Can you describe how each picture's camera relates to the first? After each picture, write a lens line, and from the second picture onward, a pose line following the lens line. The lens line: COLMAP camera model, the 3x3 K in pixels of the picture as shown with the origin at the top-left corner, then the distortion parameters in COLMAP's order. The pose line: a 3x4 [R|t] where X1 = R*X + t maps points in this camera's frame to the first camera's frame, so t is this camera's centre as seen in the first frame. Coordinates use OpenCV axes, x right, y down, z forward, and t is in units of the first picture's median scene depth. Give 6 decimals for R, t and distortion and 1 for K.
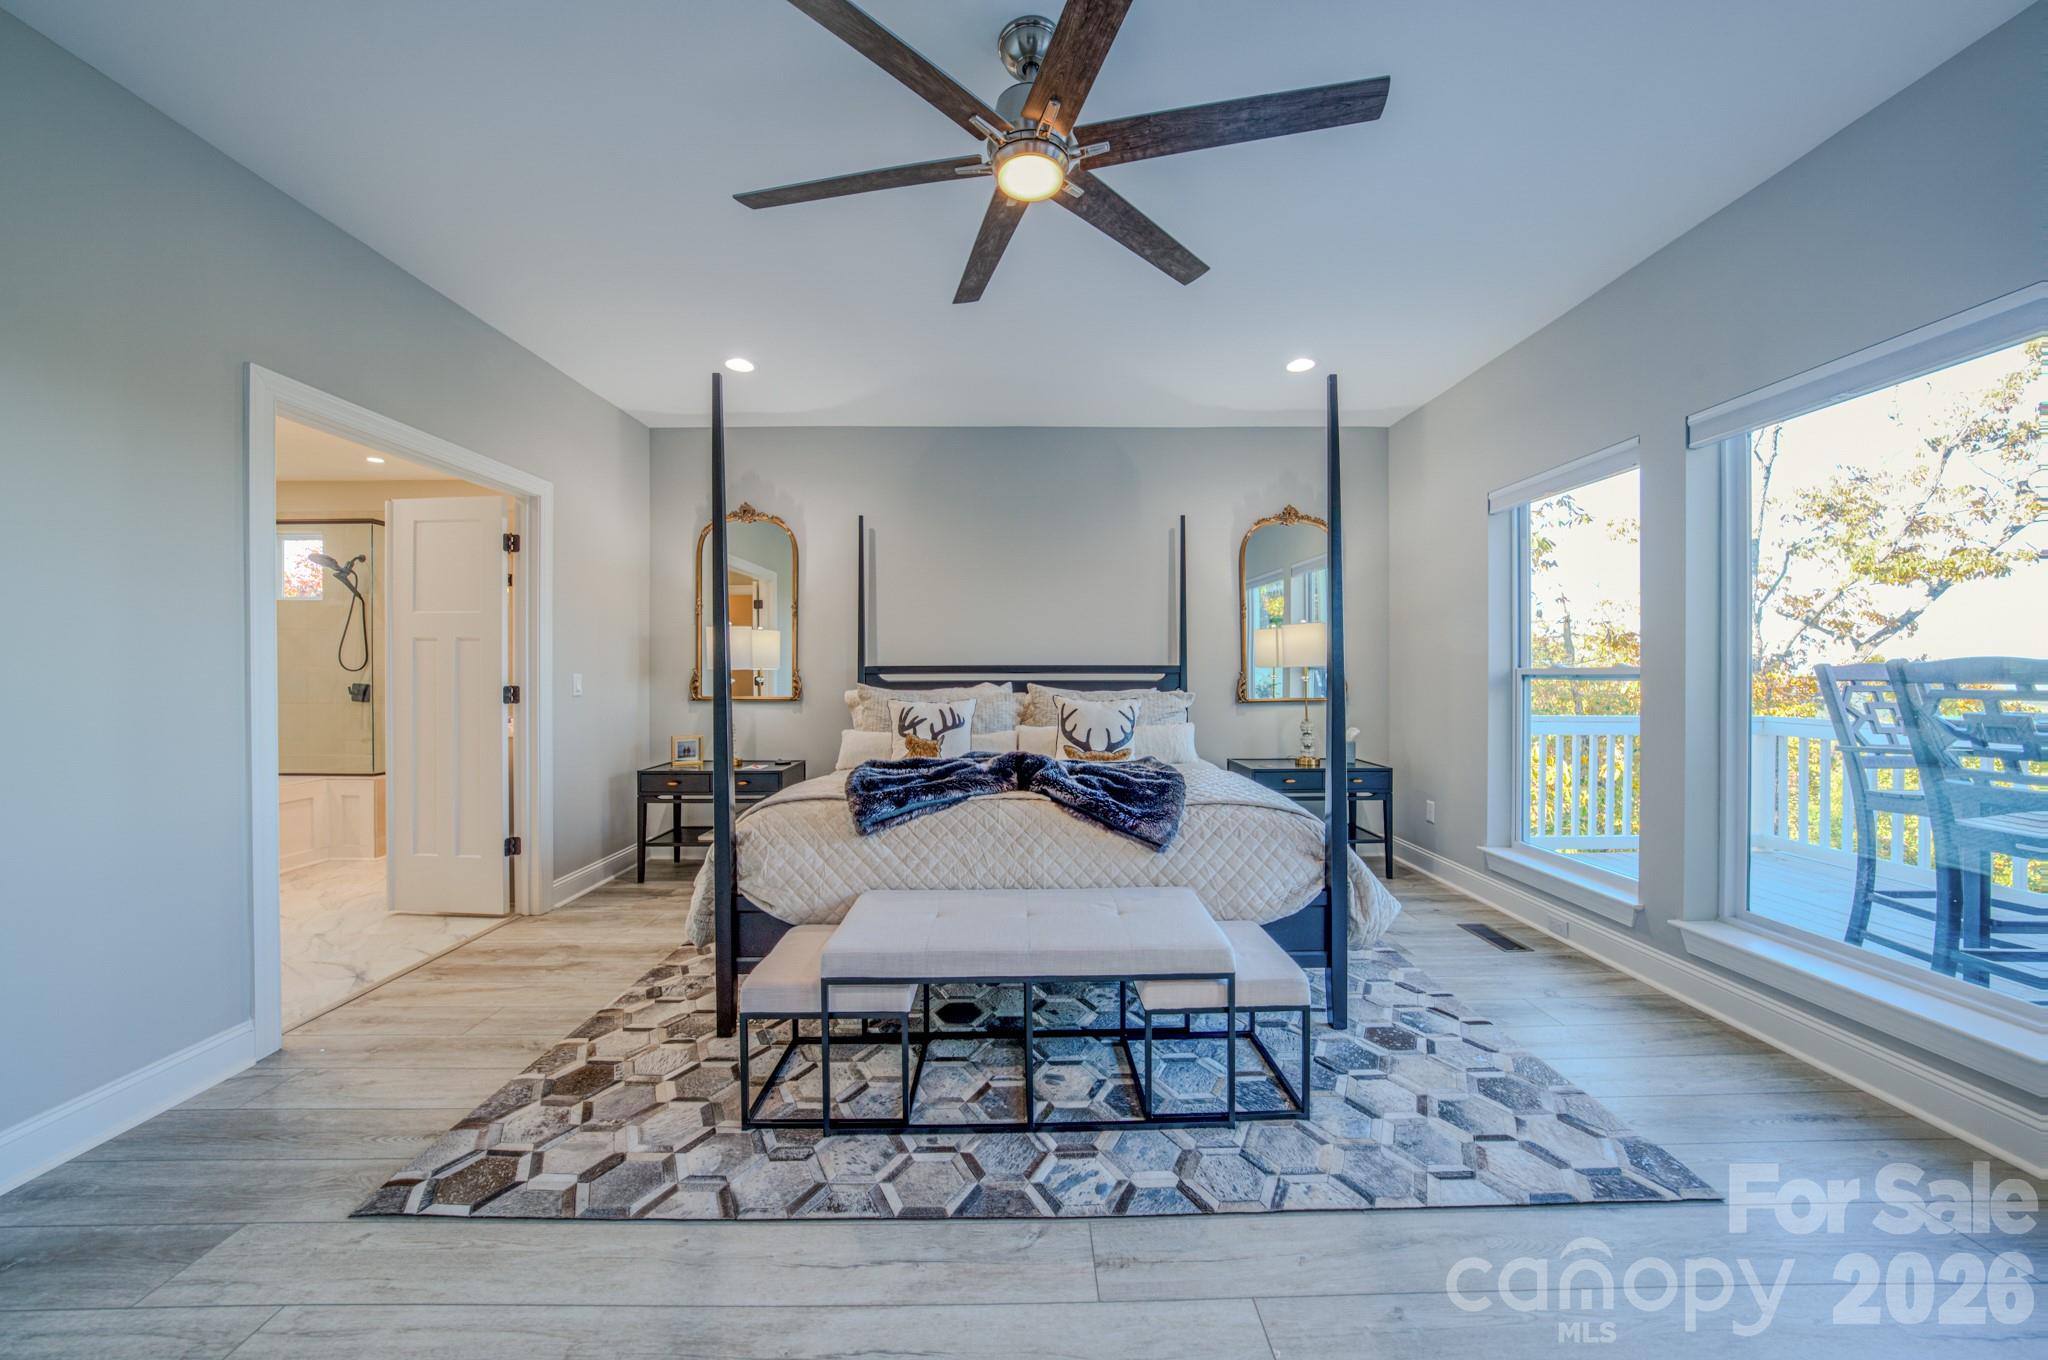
lens RADIAL K [[709.8, 0, 1024.9], [0, 709.8, 674.2], [0, 0, 1]] dist [-0.024244, 0.005774]
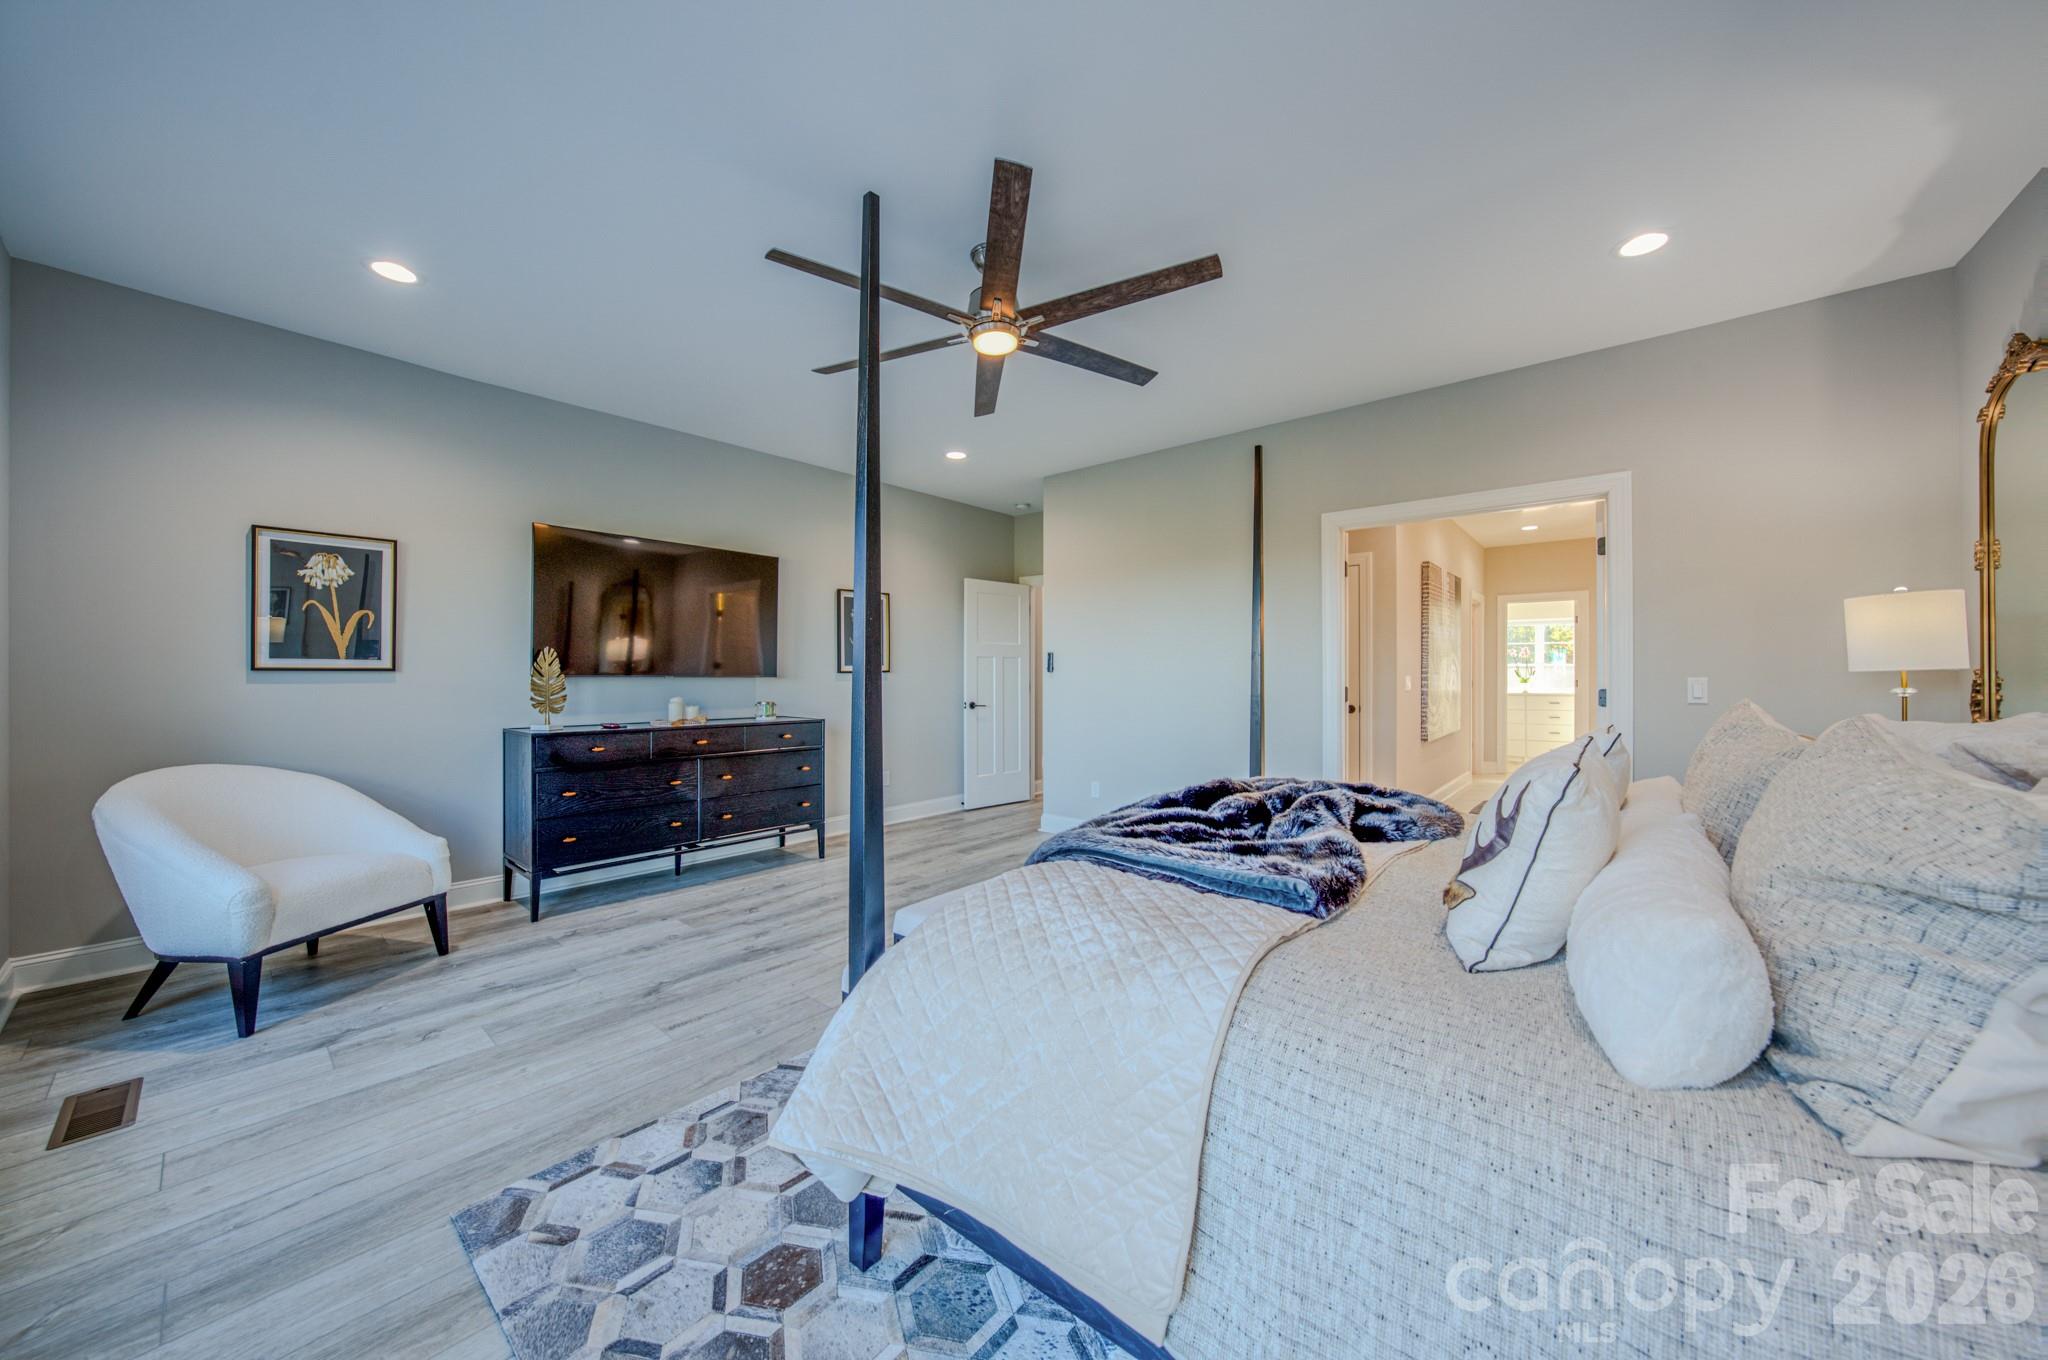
lens RADIAL K [[709.8, 0, 1024.9], [0, 709.8, 674.2], [0, 0, 1]] dist [-0.024244, 0.005774]
pose [[-0.652109, 0.000335, -0.758125, 1.012321], [-0.005307, 0.999973, 0.005007, -0.007822], [0.758107, 0.007288, -0.652090, 1.862118]]
